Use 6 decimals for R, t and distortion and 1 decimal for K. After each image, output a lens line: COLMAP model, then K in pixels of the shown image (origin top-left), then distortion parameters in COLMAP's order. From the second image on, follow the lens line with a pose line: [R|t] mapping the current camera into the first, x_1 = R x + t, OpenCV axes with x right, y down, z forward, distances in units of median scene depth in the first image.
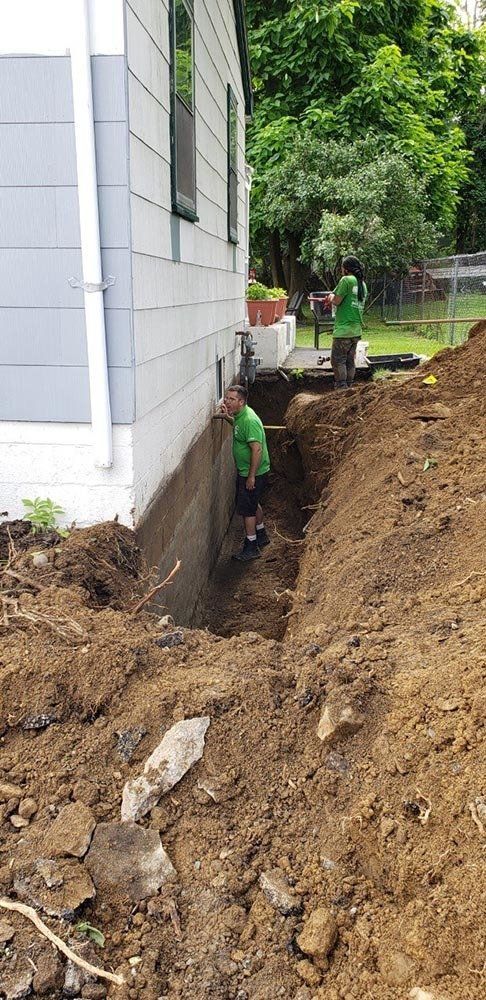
lens RADIAL K [[771.7, 0, 243.0], [0, 771.7, 500.0], [0, 0, 1]] dist [0.143710, -0.315619]
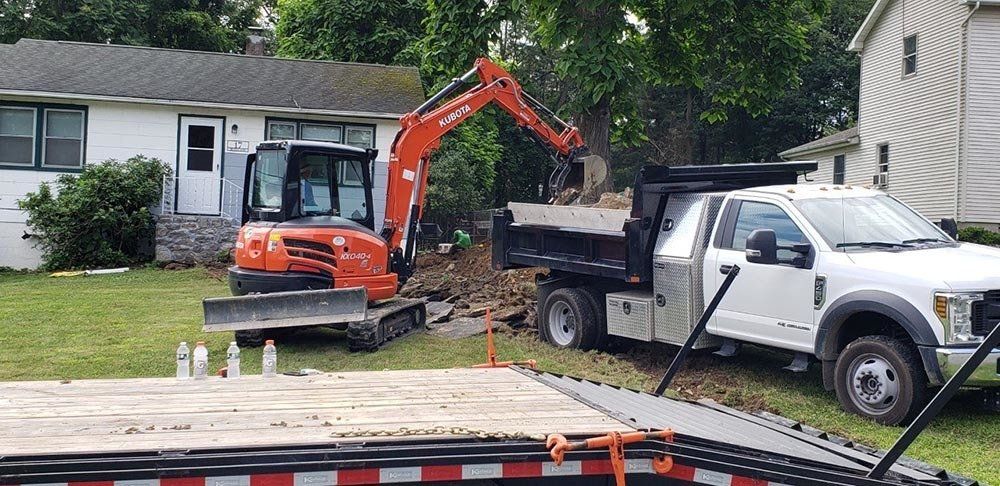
lens RADIAL K [[771.7, 0, 500.0], [0, 771.7, 243.0], [0, 0, 1]] dist [0.143710, -0.315619]
pose [[0.965120, 0.038980, 0.258890, -0.116089], [0.028701, 0.967141, -0.252616, 0.143019], [-0.260230, 0.251235, 0.932288, -0.437264]]
